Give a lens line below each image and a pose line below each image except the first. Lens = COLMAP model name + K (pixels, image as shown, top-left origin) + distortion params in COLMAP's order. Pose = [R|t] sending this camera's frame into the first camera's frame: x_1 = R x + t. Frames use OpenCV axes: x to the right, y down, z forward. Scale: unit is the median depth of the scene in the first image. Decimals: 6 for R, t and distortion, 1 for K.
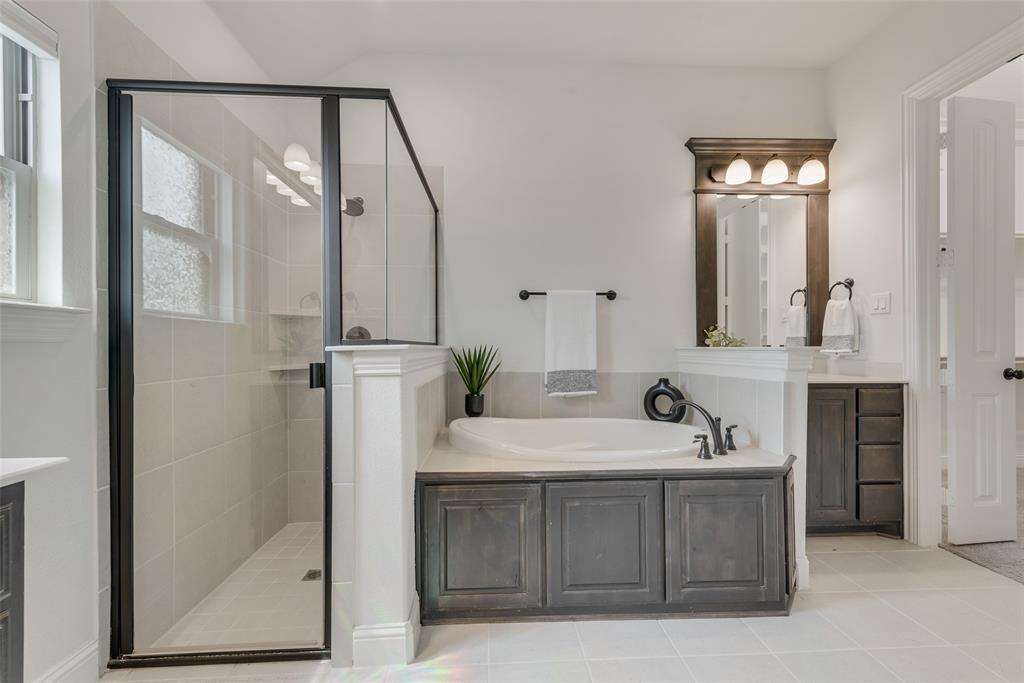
lens RADIAL K [[424.5, 0, 510.6], [0, 424.5, 344.4], [0, 0, 1]] dist [0.011093, -0.000691]
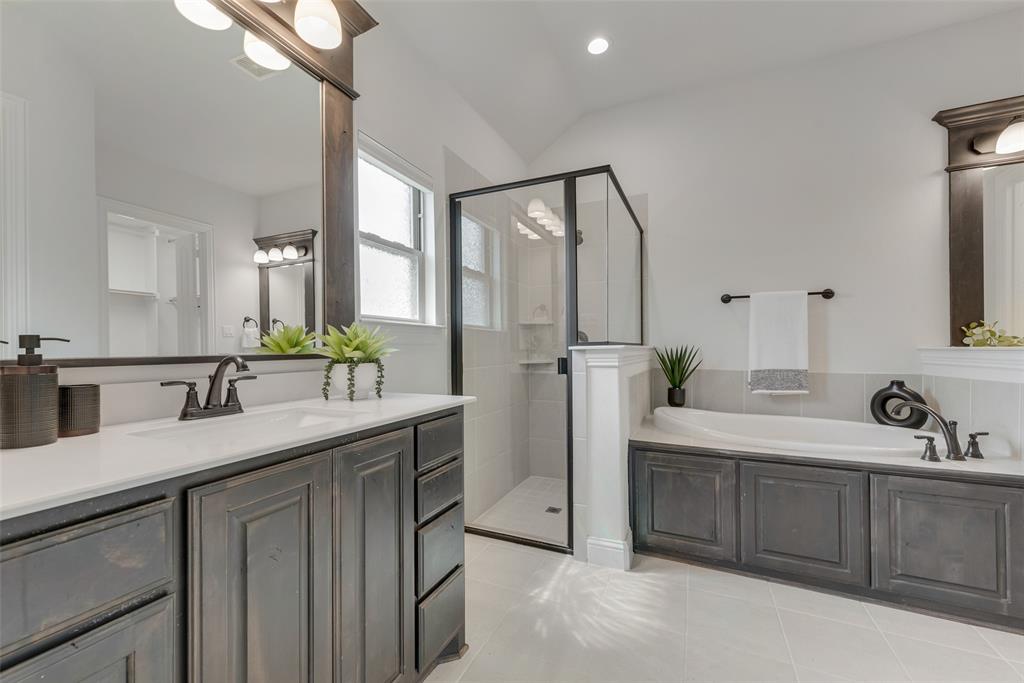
lens RADIAL K [[402.0, 0, 511.4], [0, 402.0, 345.3], [0, 0, 1]] dist [0.016505, -0.005448]
pose [[0.887520, -0.002382, -0.460763, 0.033408], [0.003421, 0.999993, 0.001420, -0.002151], [0.460756, -0.002837, 0.887522, -0.277318]]
